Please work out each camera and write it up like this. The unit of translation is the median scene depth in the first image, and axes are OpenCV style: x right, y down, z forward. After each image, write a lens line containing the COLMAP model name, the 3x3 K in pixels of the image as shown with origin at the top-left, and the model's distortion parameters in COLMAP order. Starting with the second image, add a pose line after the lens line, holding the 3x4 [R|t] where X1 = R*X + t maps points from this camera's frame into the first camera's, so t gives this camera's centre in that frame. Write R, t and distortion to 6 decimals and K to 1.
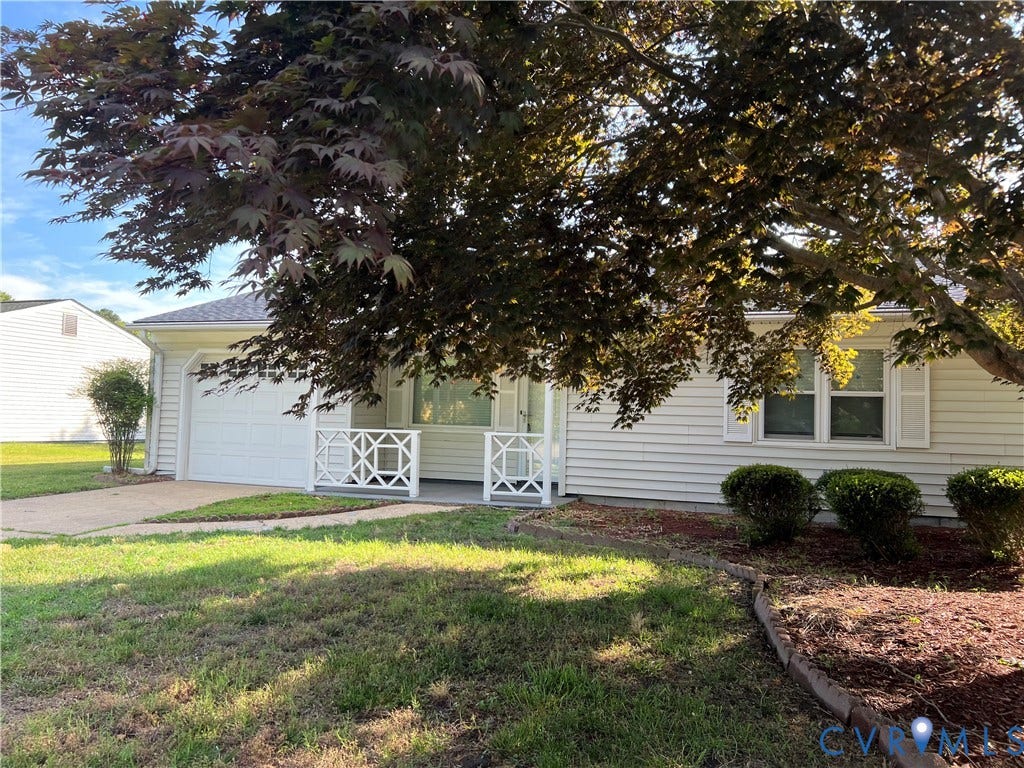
lens RADIAL K [[786.5, 0, 510.8], [0, 786.5, 383.0], [0, 0, 1]] dist [0.055632, -0.055641]
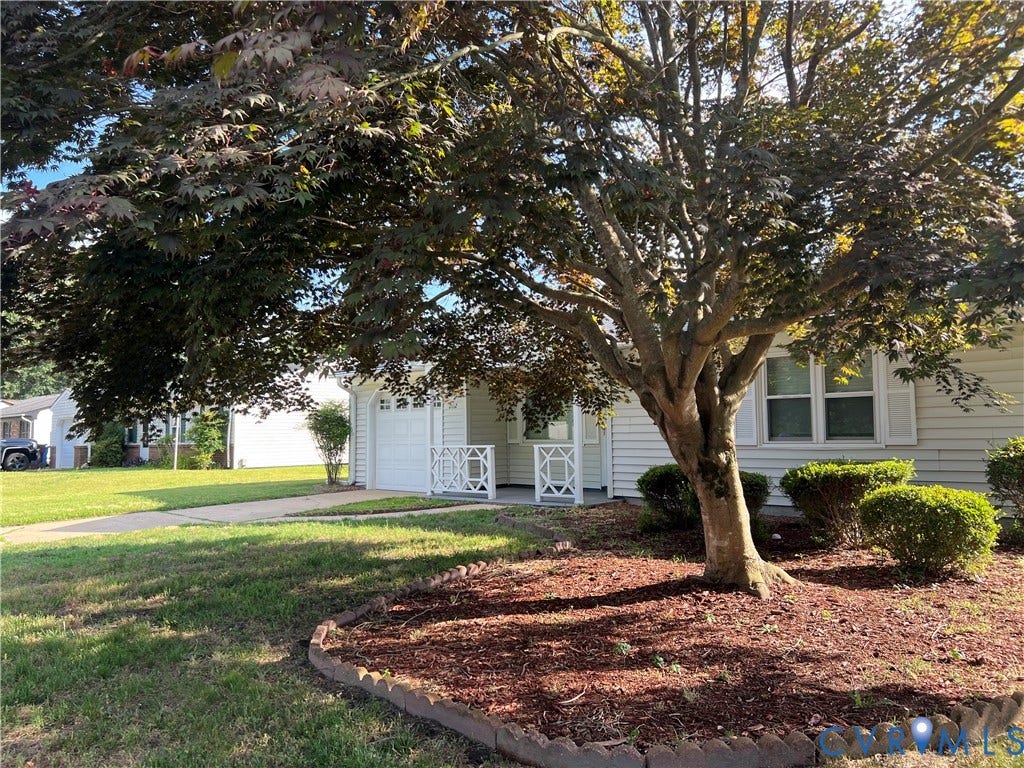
lens RADIAL K [[786.5, 0, 511.5], [0, 786.5, 381.1], [0, 0, 1]] dist [0.055632, -0.055641]
pose [[0.905525, -0.069747, -0.418520, 0.635861], [0.060016, 0.997534, -0.036388, 0.009778], [0.420026, 0.007832, 0.907478, -0.160595]]
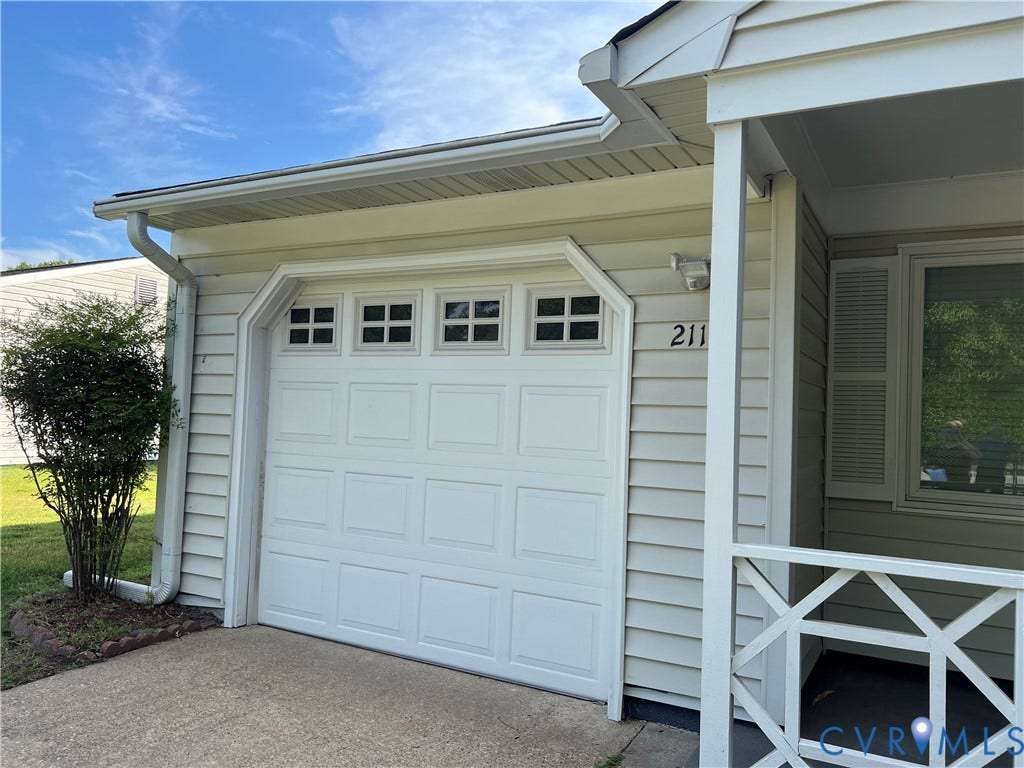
lens RADIAL K [[786.5, 0, 505.6], [0, 786.5, 395.4], [0, 0, 1]] dist [0.055632, -0.055641]
pose [[0.984897, 0.001731, -0.173131, -0.415350], [0.000866, 0.999888, 0.014926, 0.018893], [0.173137, -0.014850, 0.984786, 1.185253]]
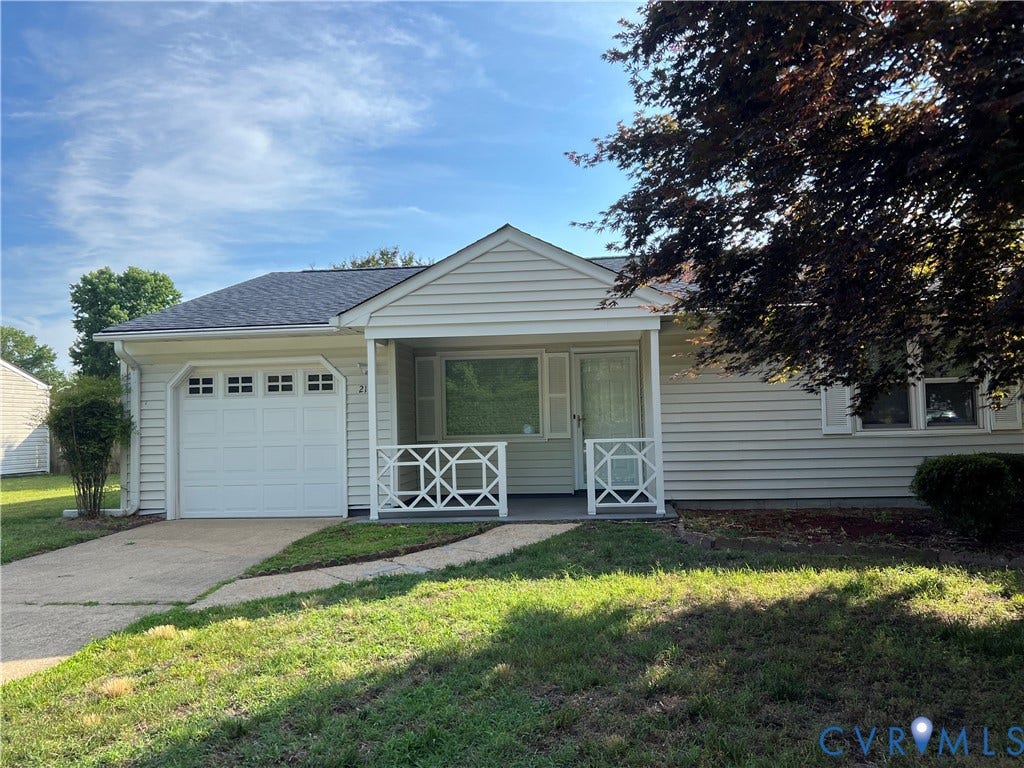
lens RADIAL K [[824.8, 0, 529.5], [0, 824.8, 381.0], [0, 0, 1]] dist [0.048407, -0.026888]
pose [[0.972014, -0.041909, 0.231155, -0.444801], [0.043466, 0.999054, -0.001644, -0.008848], [-0.230867, 0.011645, 0.972916, 0.119302]]
